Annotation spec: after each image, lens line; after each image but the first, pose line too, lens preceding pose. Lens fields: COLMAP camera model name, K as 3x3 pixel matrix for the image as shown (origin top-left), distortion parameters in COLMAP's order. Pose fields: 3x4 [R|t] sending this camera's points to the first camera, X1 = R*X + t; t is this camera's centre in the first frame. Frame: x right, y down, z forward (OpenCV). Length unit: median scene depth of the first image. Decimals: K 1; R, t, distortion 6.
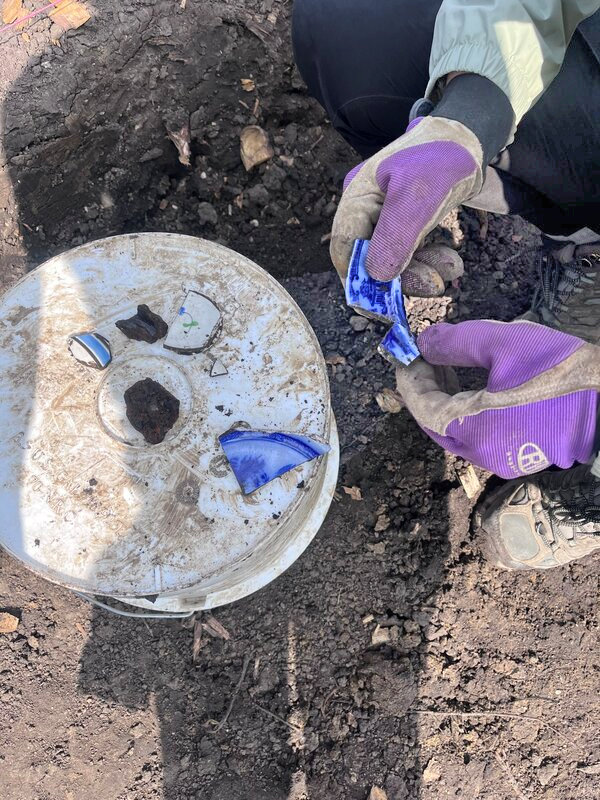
lens RADIAL K [[645.2, 0, 300.0], [0, 645.2, 400.0], [0, 0, 1]] dist [0.079249, -0.157174]
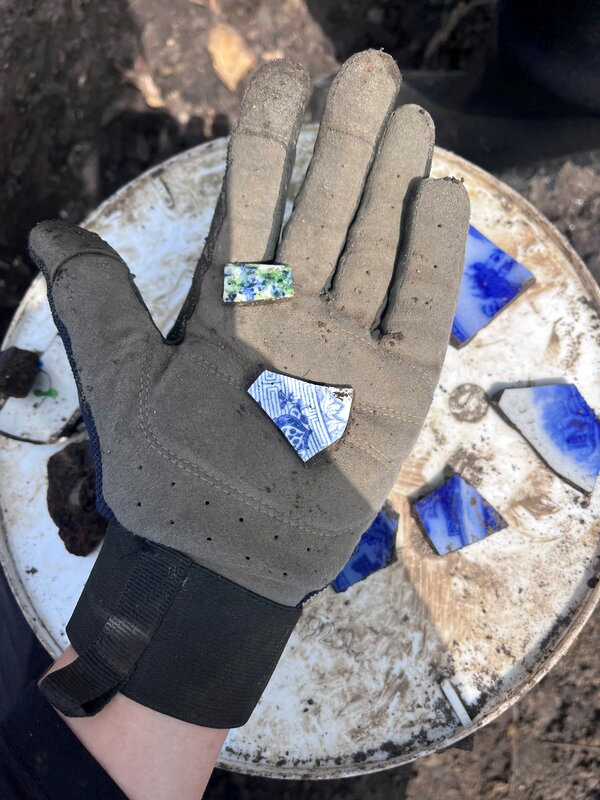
lens RADIAL K [[647.6, 0, 298.4], [0, 647.6, 393.7], [0, 0, 1]] dist [0.044528, -0.118578]
pose [[0.919969, -0.388222, -0.054223, -0.185450], [0.389995, 0.920426, 0.026817, -0.029659], [0.039497, -0.045818, 0.998169, 0.403870]]
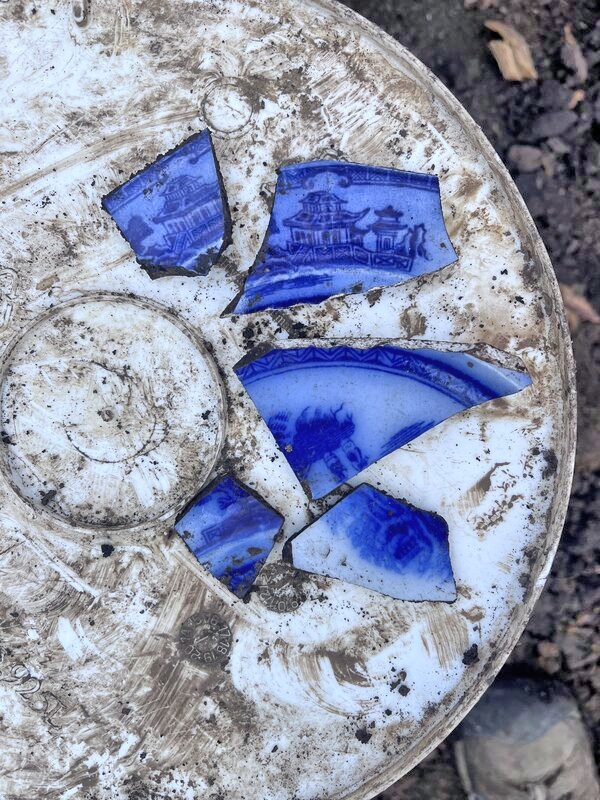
lens RADIAL K [[645.2, 0, 300.0], [0, 645.2, 400.0], [0, 0, 1]] dist [0.079249, -0.157174]
pose [[0.994756, 0.076574, -0.067808, -0.087077], [-0.052956, 0.952765, 0.299057, -0.129657], [0.087505, -0.293898, 0.951823, 0.594685]]
